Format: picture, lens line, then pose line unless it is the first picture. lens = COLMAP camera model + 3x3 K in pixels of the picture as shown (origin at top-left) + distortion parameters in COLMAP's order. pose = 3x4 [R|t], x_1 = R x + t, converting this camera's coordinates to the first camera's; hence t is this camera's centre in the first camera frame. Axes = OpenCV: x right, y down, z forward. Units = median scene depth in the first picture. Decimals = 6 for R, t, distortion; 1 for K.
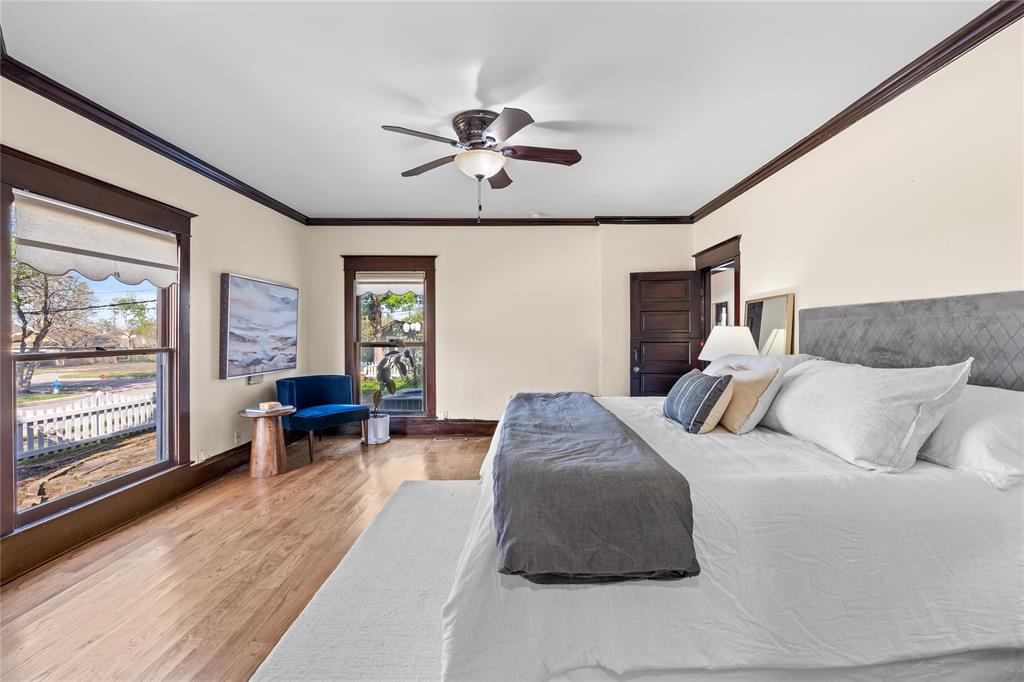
lens RADIAL K [[450.9, 0, 508.8], [0, 450.9, 343.7], [0, 0, 1]] dist [-0.001575, 0.000324]
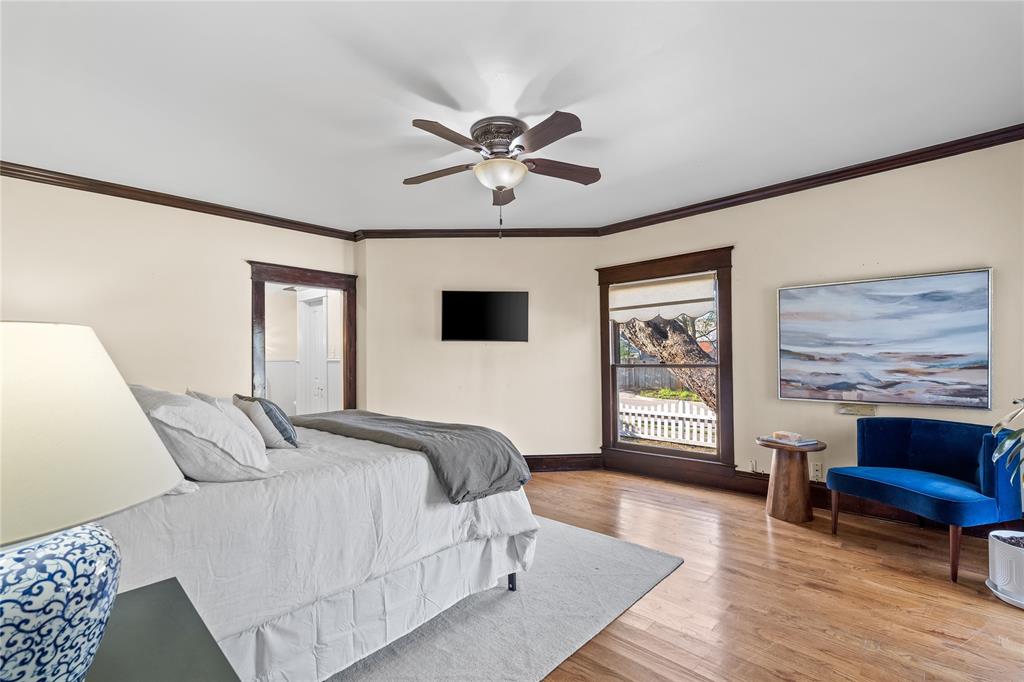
lens RADIAL K [[450.9, 0, 508.8], [0, 450.9, 343.7], [0, 0, 1]] dist [-0.001575, 0.000324]
pose [[-0.670008, -0.012192, -0.742254, 0.504723], [-0.002770, 0.999899, -0.013923, -0.025892], [0.742349, -0.007273, -0.669974, 1.309889]]
